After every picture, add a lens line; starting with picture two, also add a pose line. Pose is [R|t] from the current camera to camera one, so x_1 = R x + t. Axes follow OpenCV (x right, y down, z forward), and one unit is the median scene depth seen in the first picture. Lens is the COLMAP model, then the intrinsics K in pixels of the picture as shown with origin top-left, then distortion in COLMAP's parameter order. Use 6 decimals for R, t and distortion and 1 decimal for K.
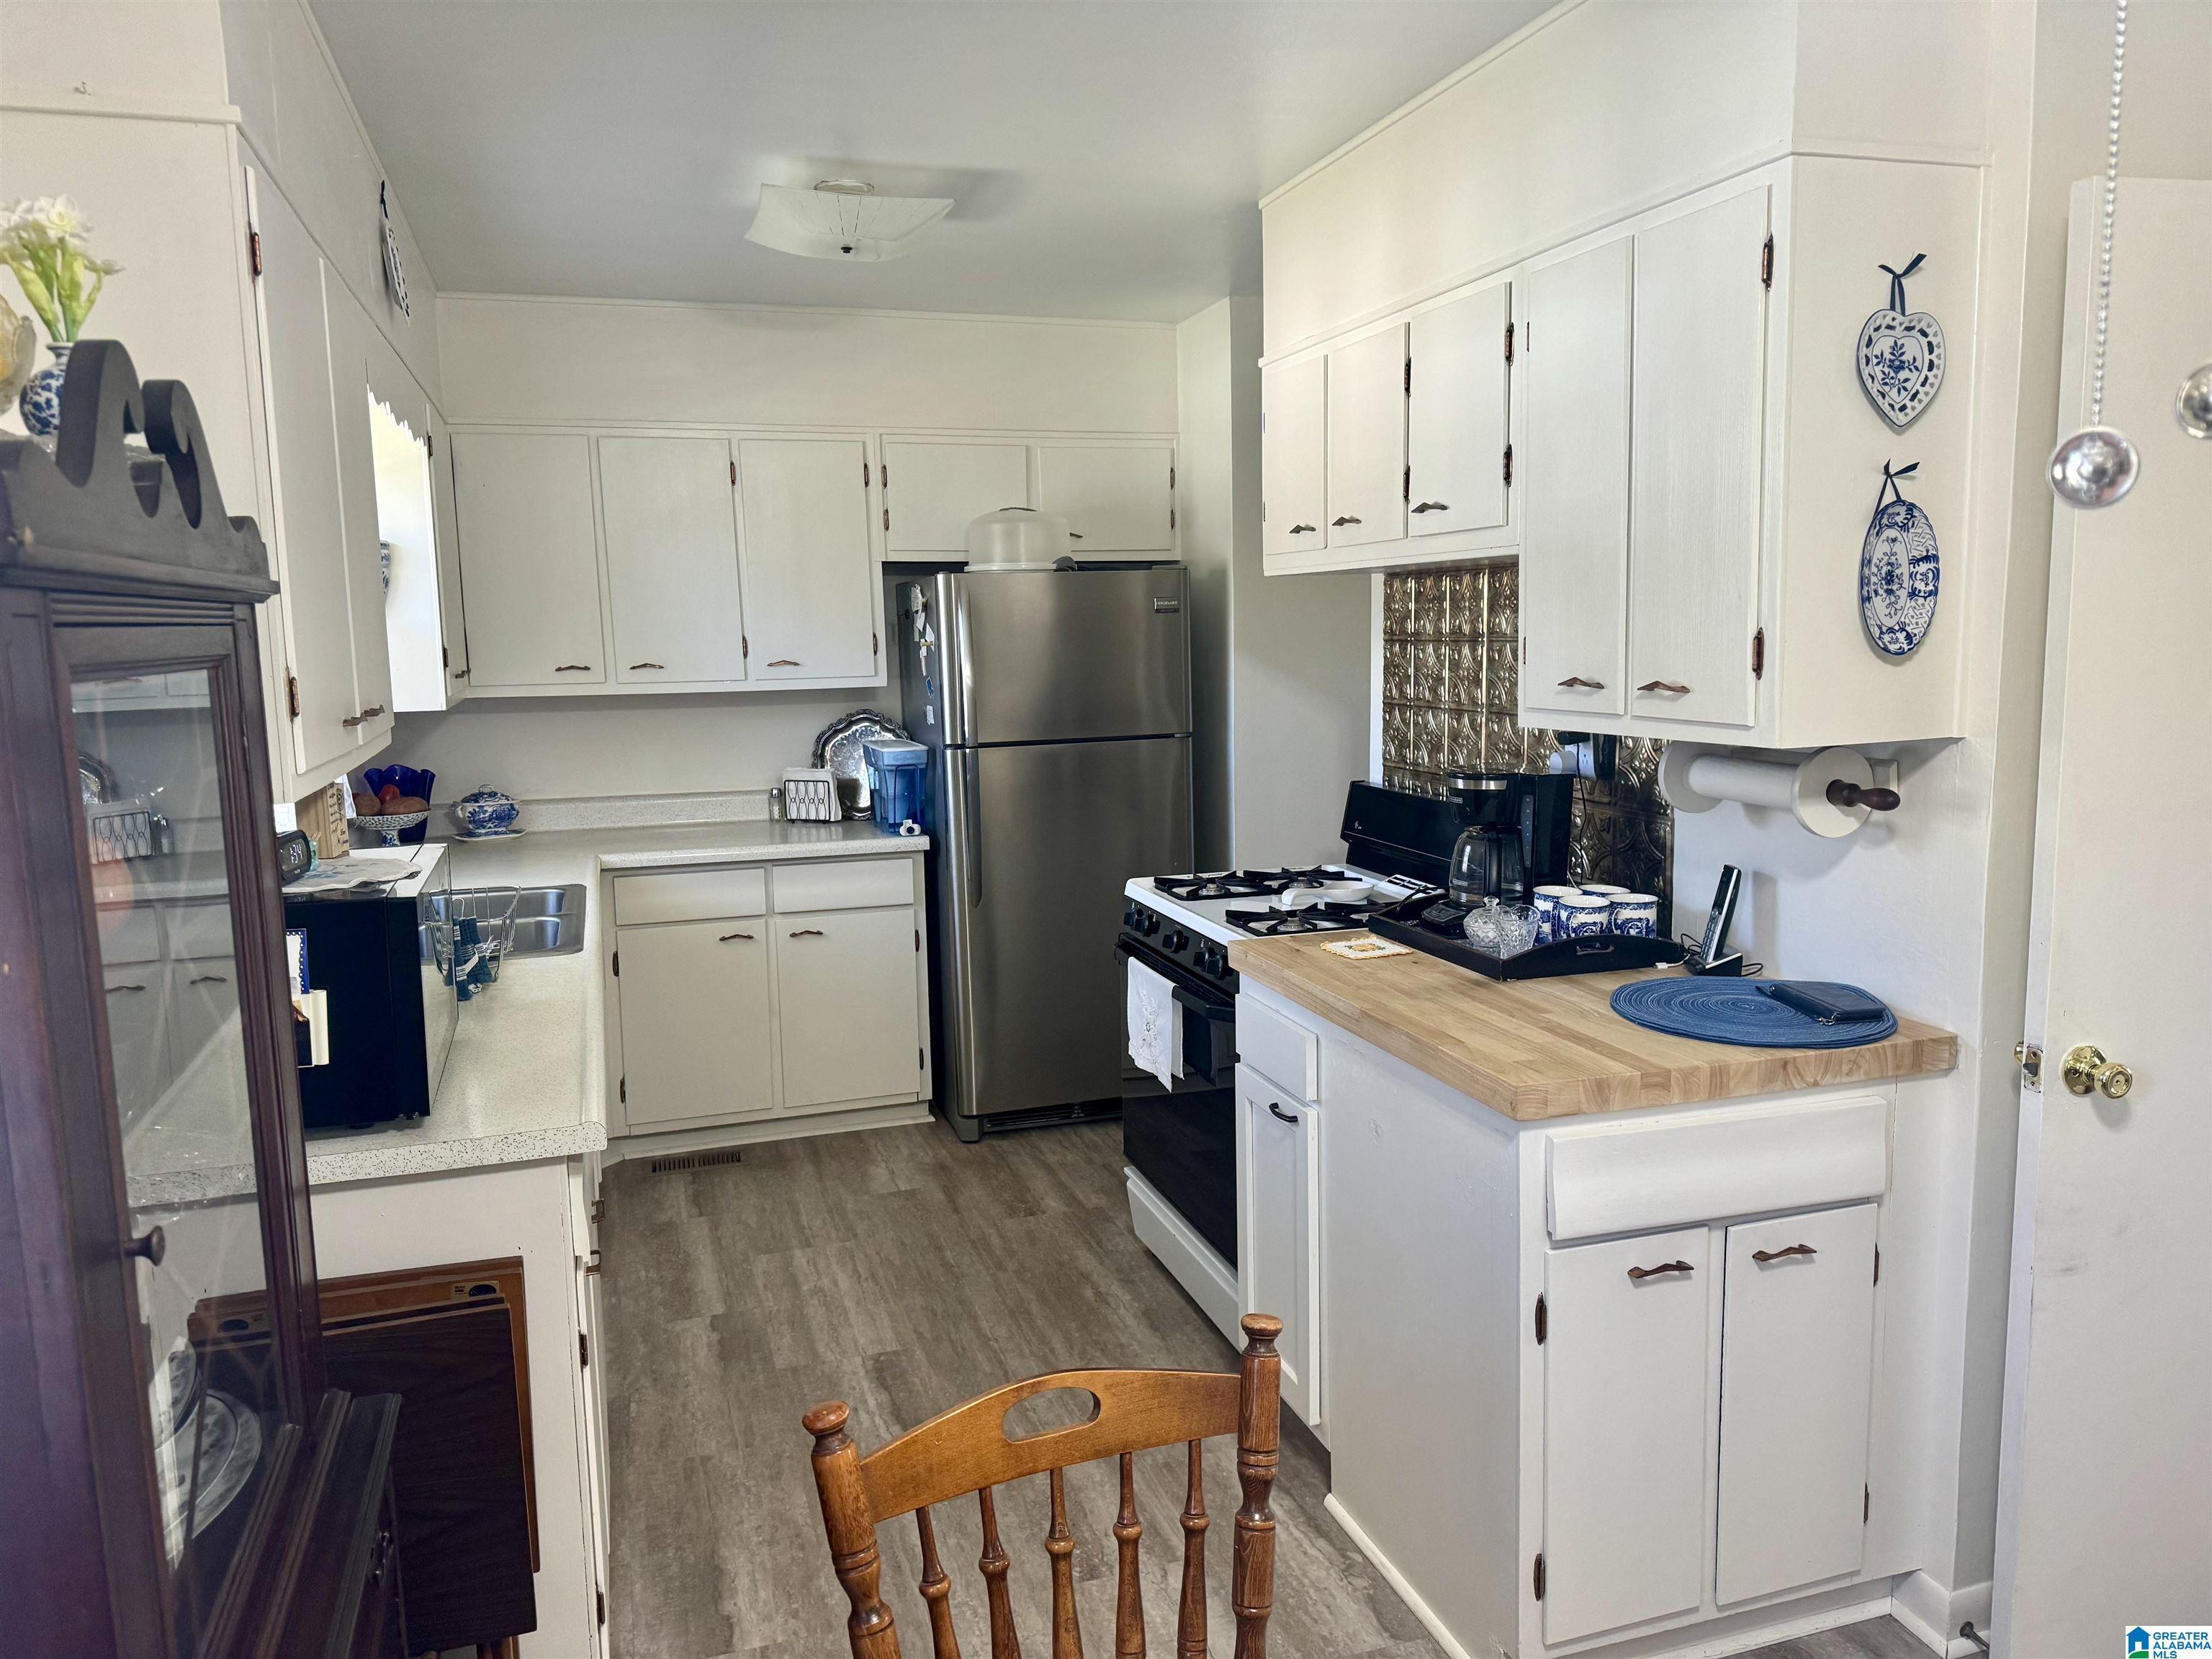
lens RADIAL K [[1552.9, 0, 1106.0], [0, 1552.9, 829.5], [0, 0, 1]] dist [0.035355, -0.044229]
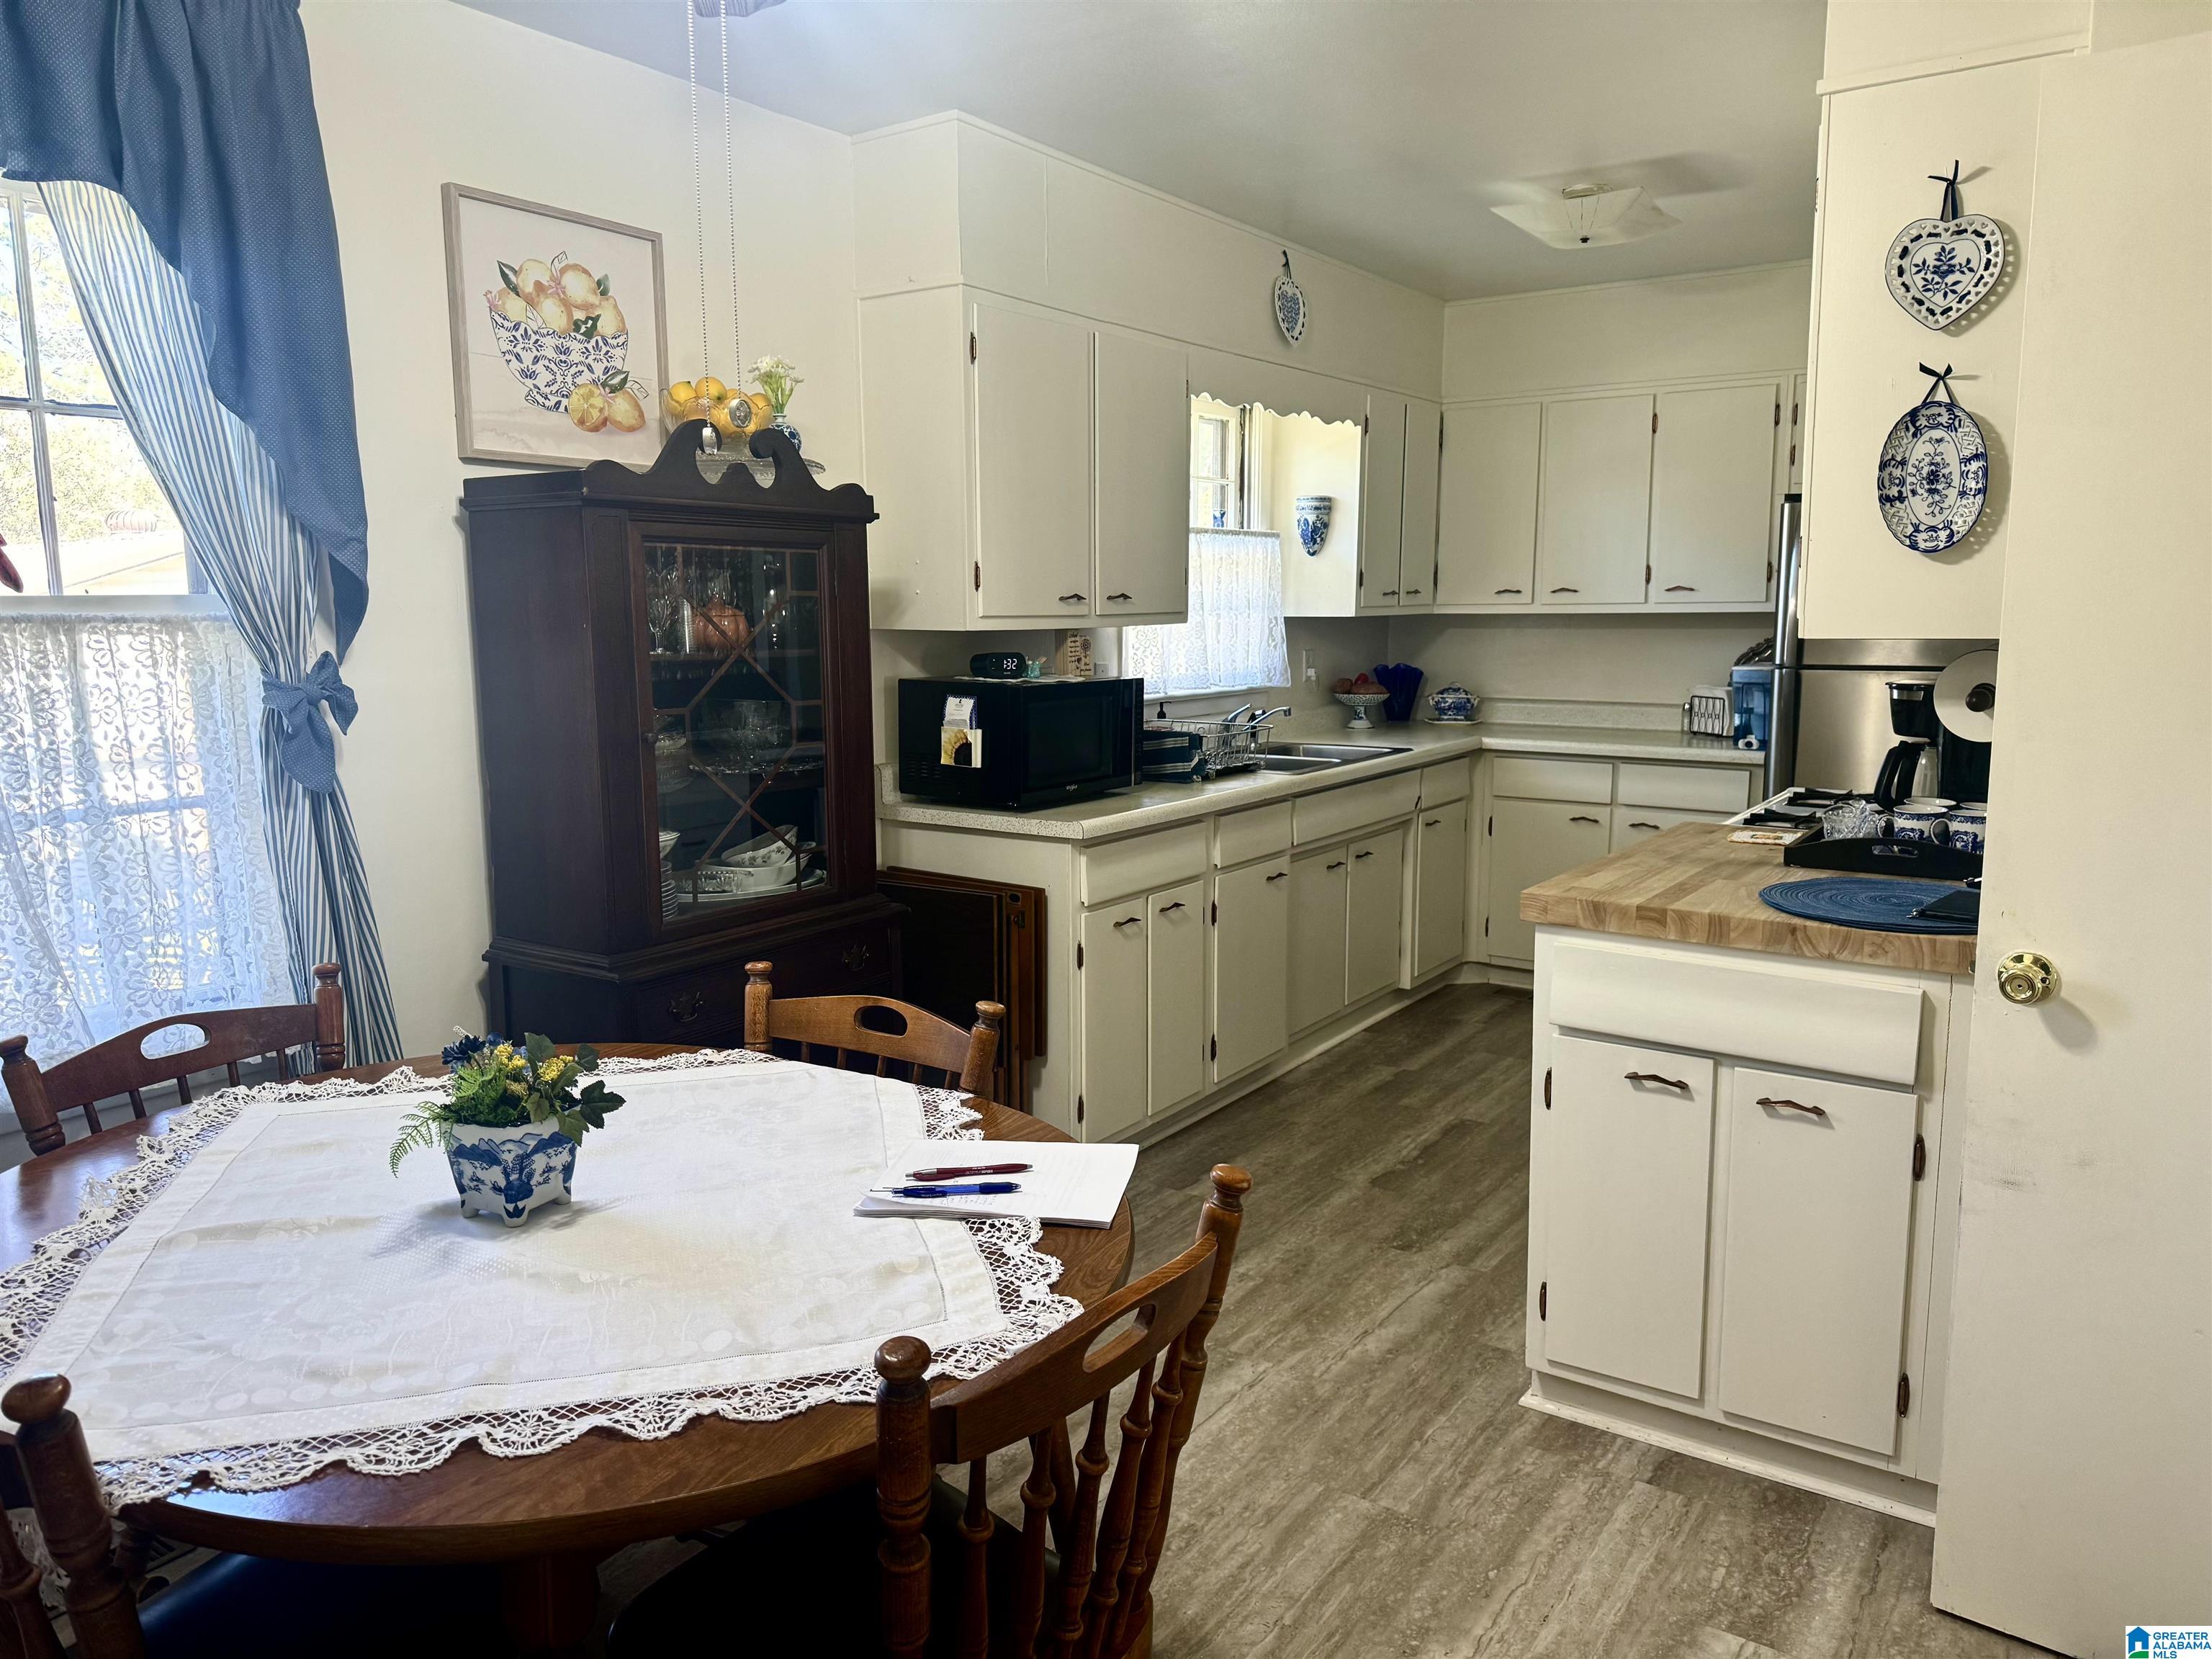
lens RADIAL K [[1552.9, 0, 1106.0], [0, 1552.9, 829.5], [0, 0, 1]] dist [0.035355, -0.044229]
pose [[0.610621, 0.134340, -0.780445, 0.999309], [-0.113498, 0.990178, 0.081641, 0.046463], [0.783748, 0.038727, 0.619871, -0.058655]]
